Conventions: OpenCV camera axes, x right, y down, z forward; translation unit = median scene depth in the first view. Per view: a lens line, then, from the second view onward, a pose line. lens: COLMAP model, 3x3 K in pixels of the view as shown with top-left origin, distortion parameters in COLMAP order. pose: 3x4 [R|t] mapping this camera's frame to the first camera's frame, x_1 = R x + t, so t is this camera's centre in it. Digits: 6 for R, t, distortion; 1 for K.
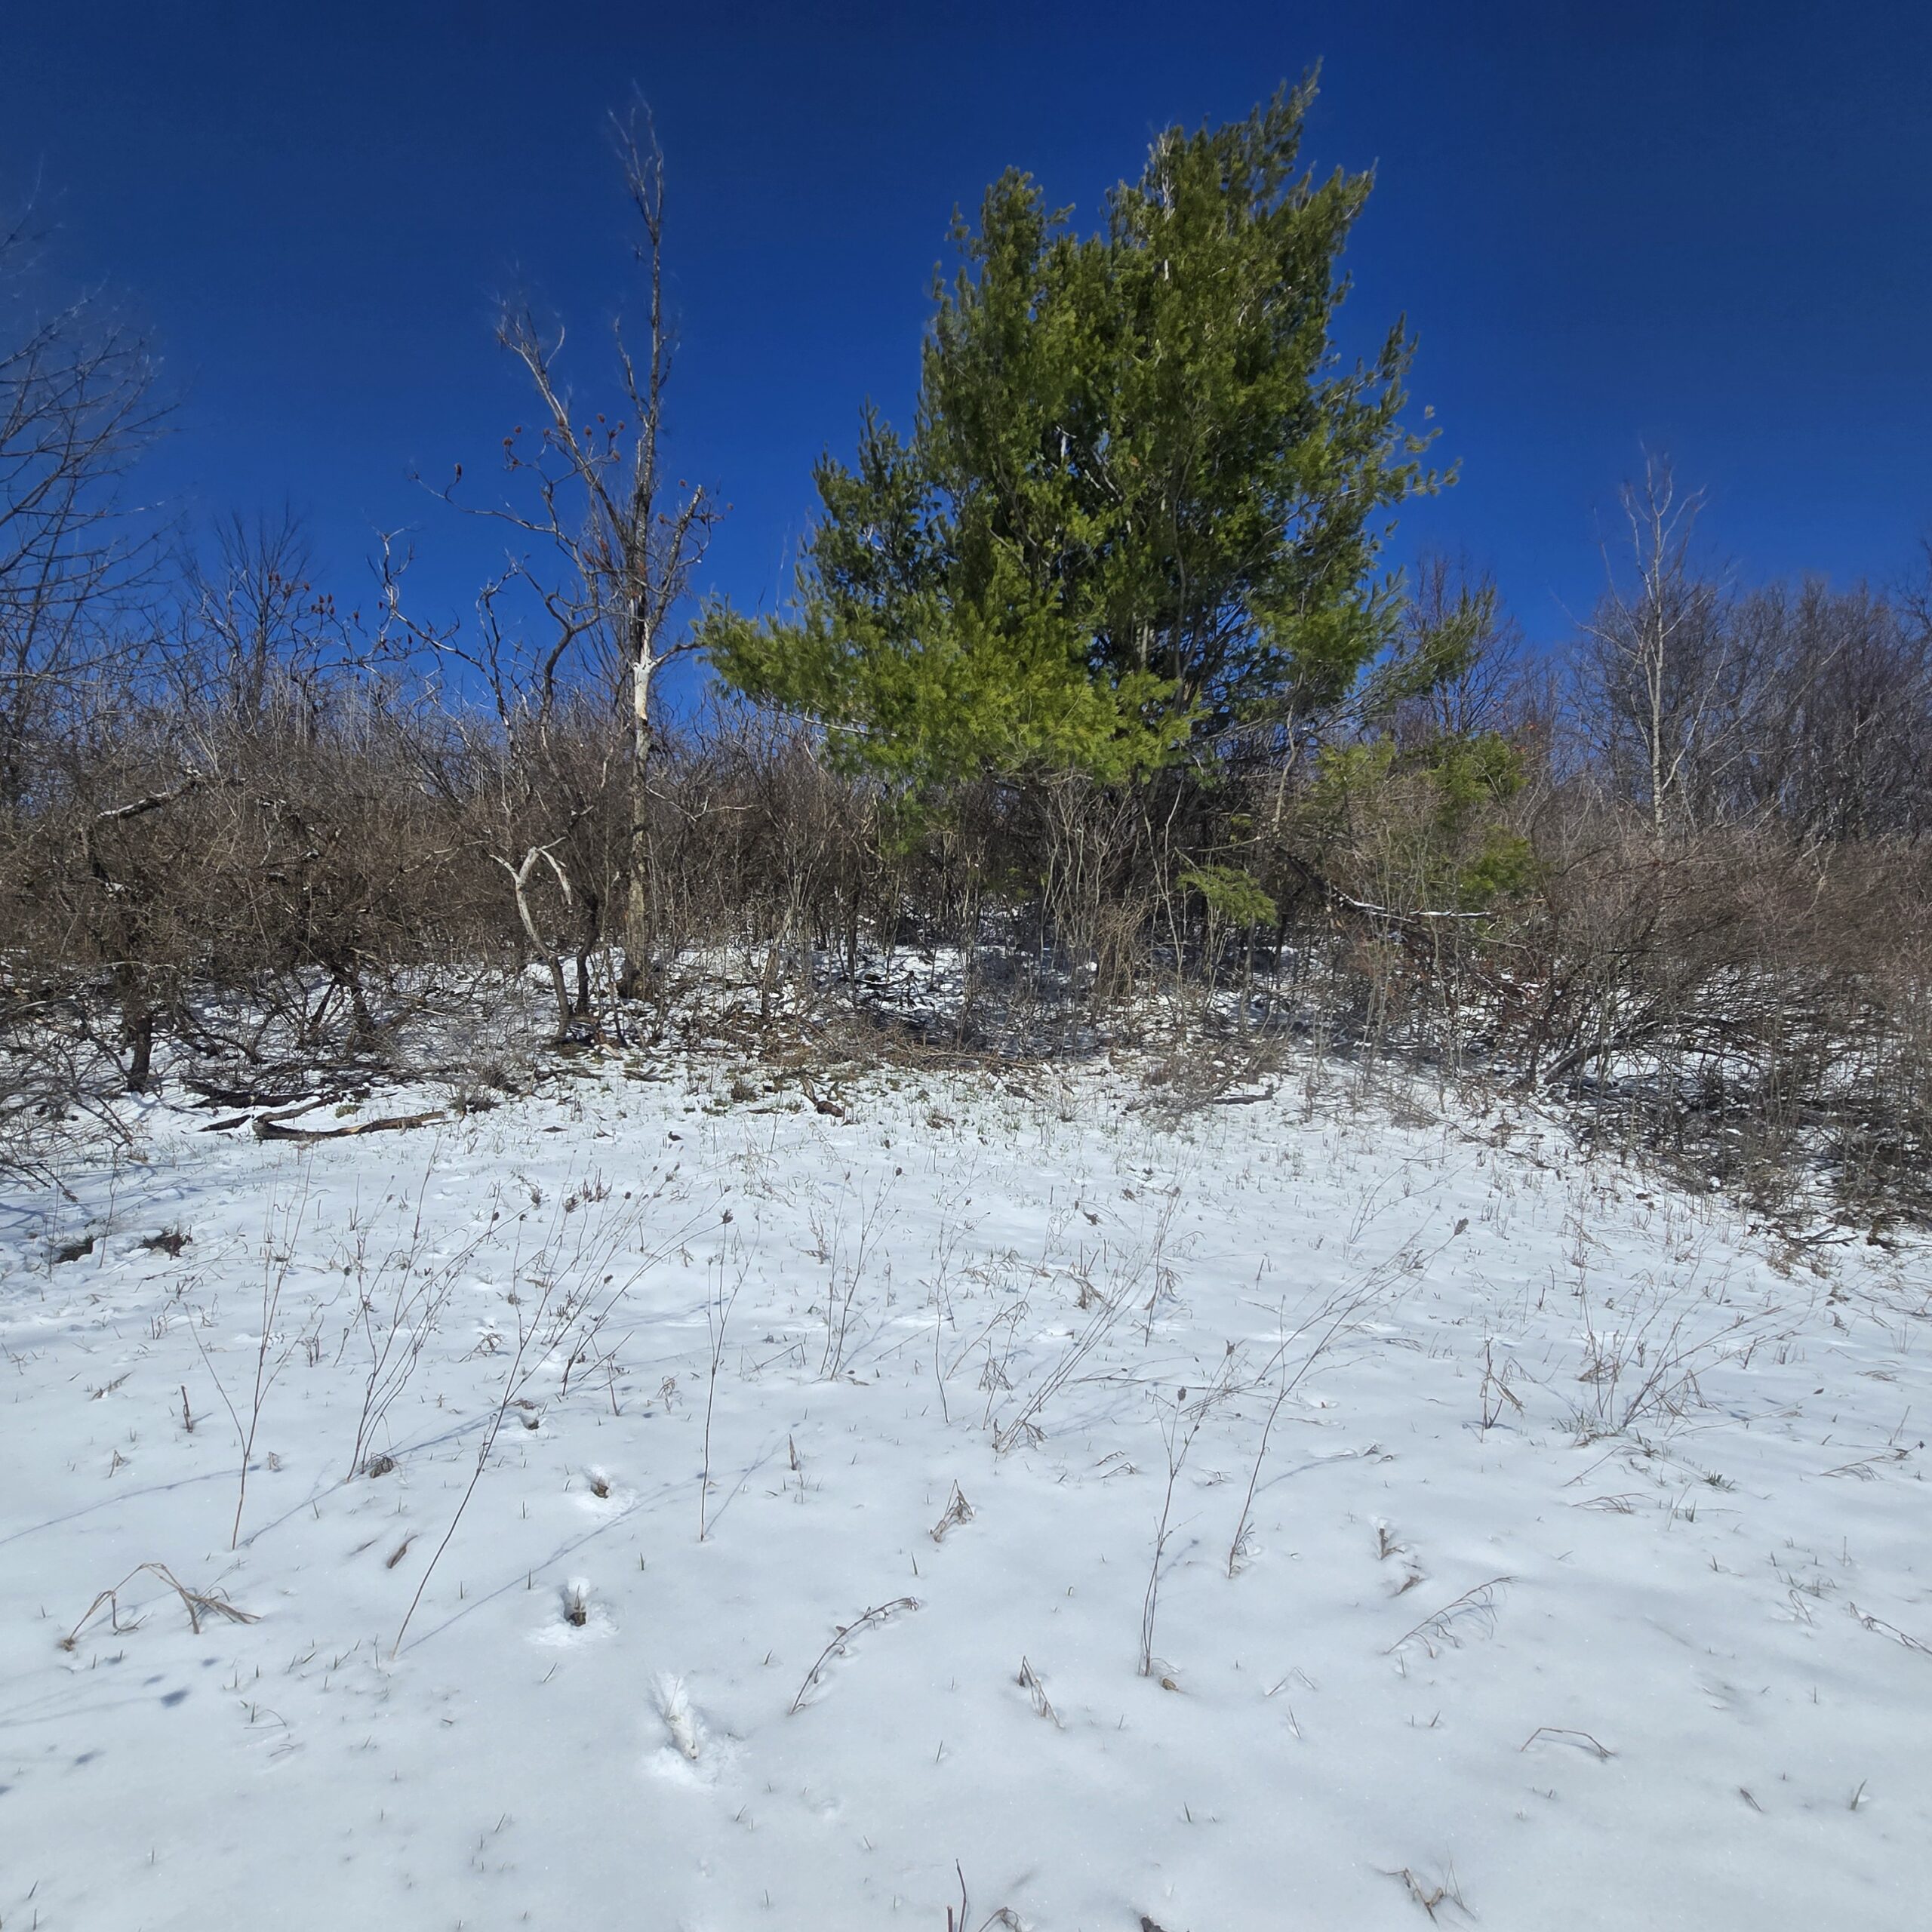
lens RADIAL K [[1049.7, 0, 961.9], [0, 1049.7, 965.2], [0, 0, 1]] dist [0.000314, -0.002305]
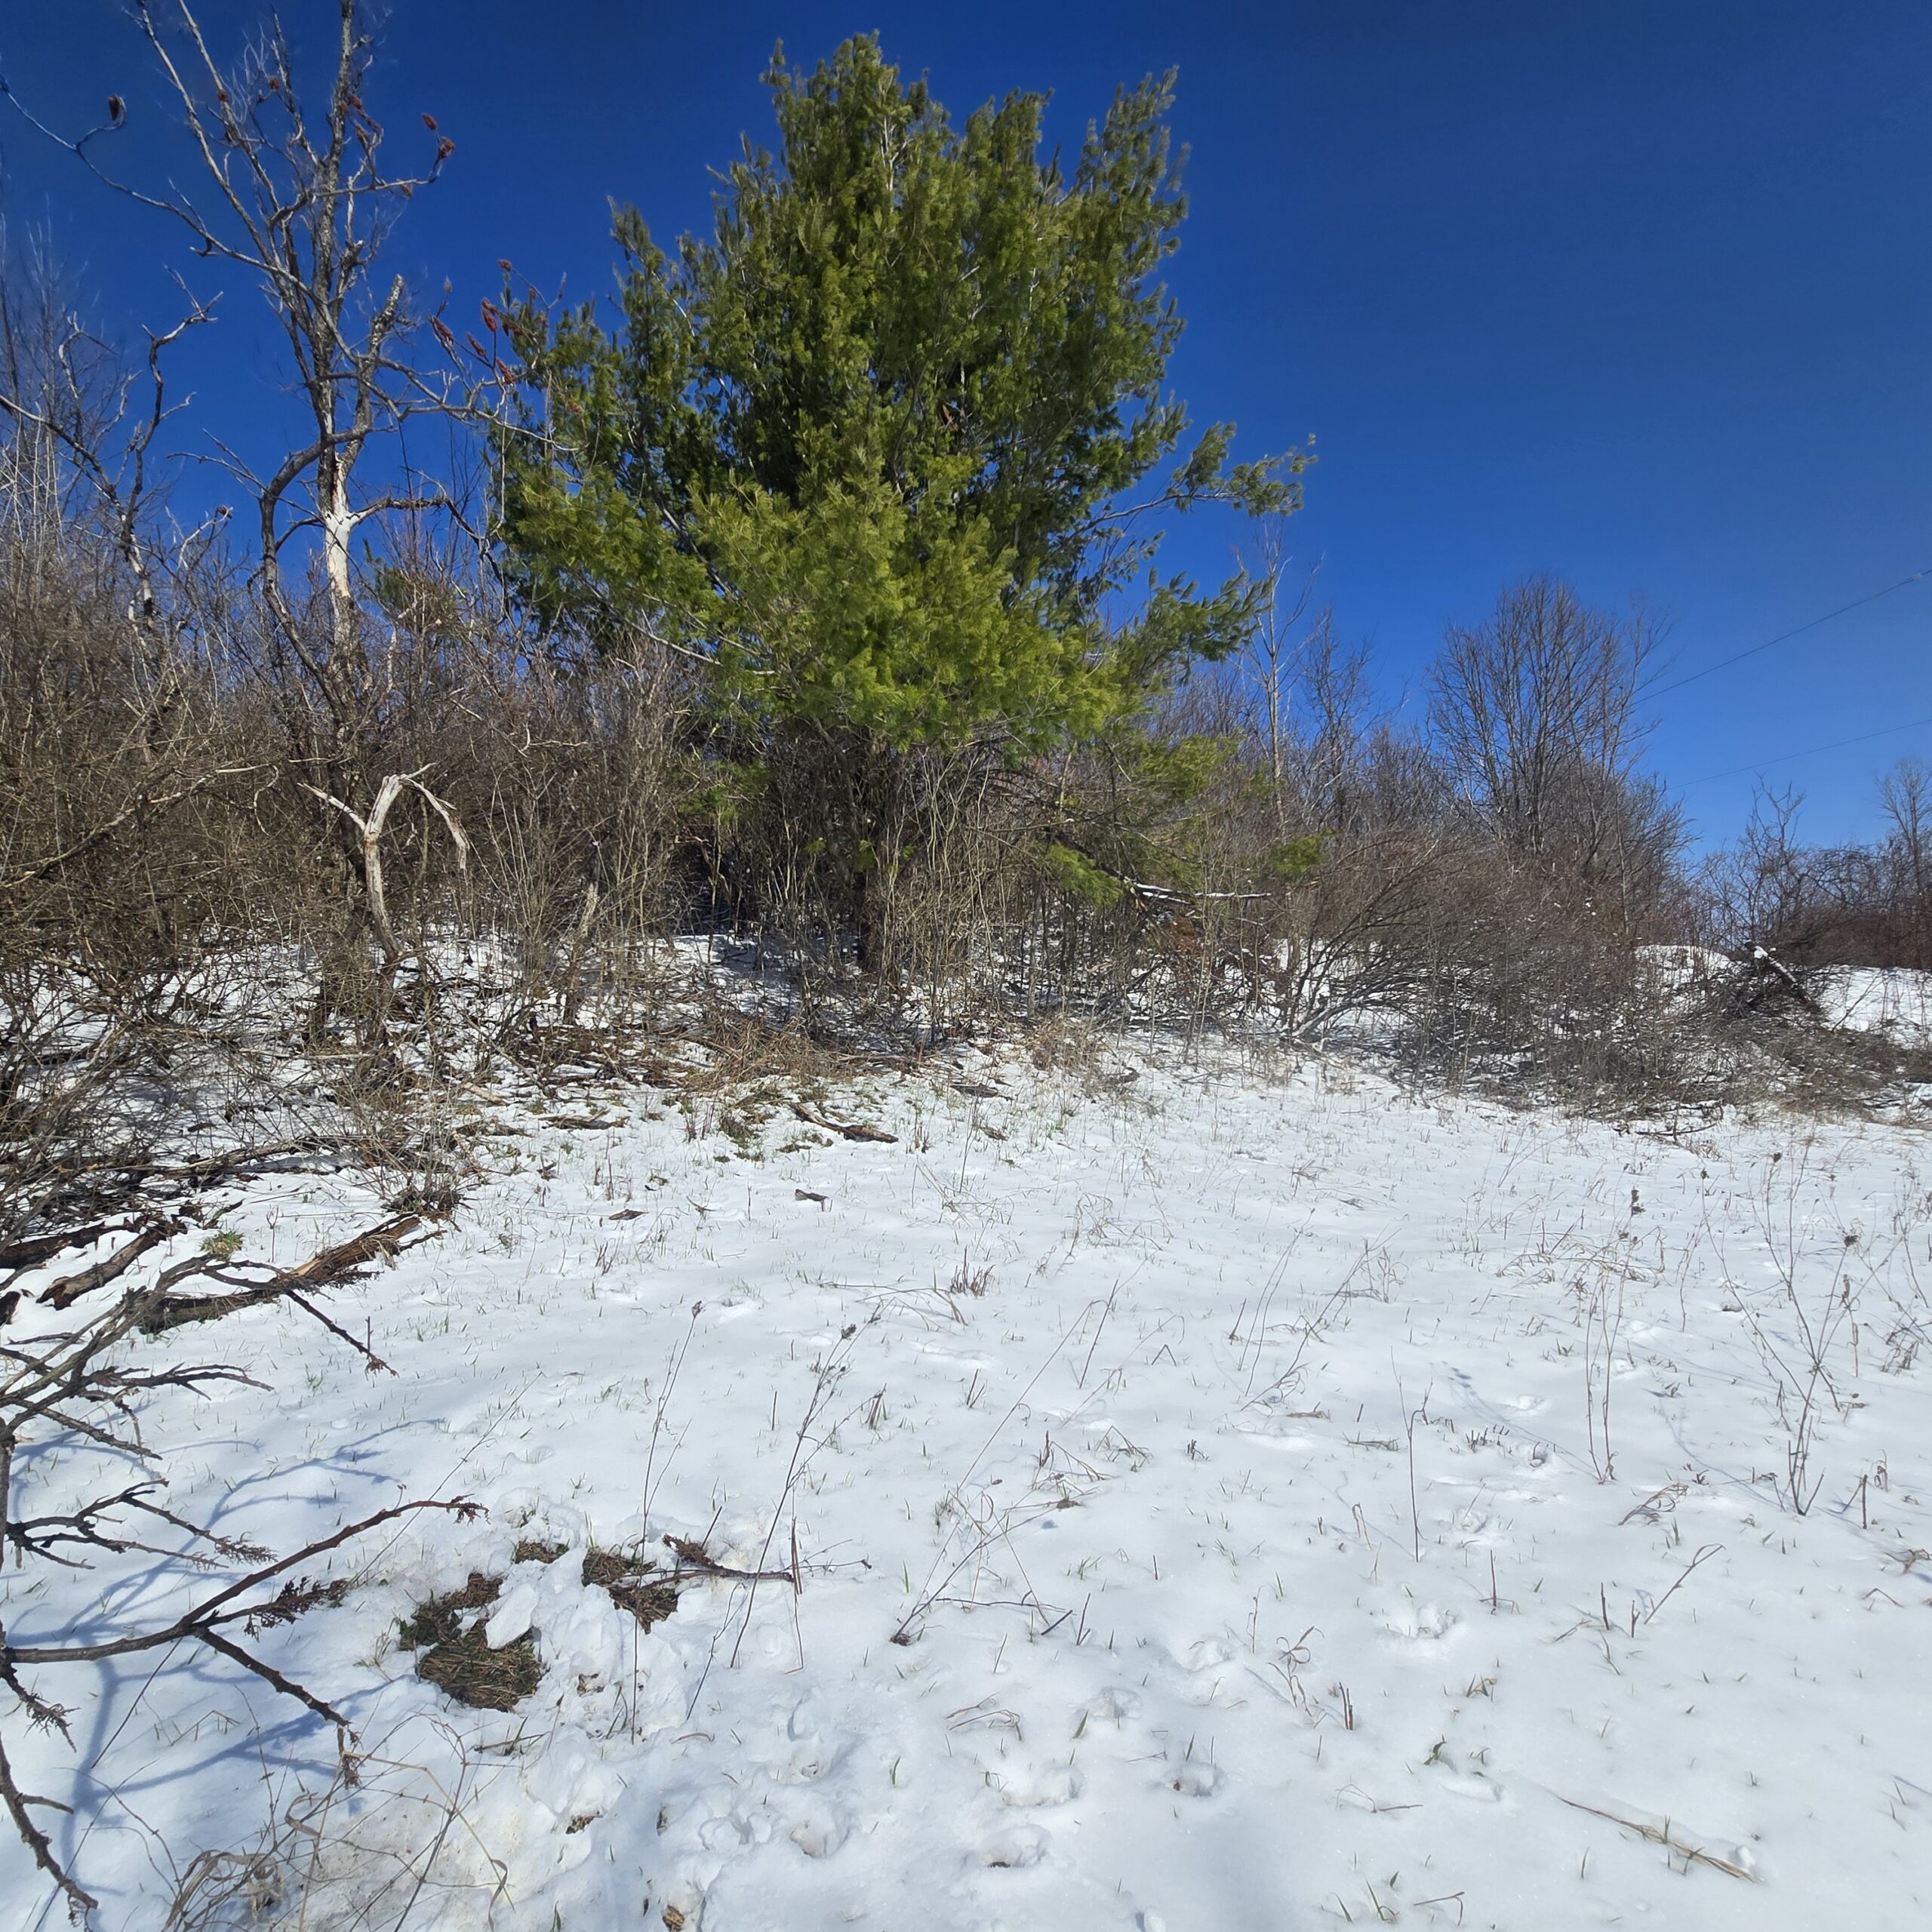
lens RADIAL K [[1049.7, 0, 961.9], [0, 1049.7, 965.2], [0, 0, 1]] dist [0.000314, -0.002305]
pose [[0.816930, -0.032386, 0.575826, -0.421270], [0.029033, 0.999466, 0.015022, 0.000006], [-0.576005, 0.004446, 0.817434, 0.256733]]
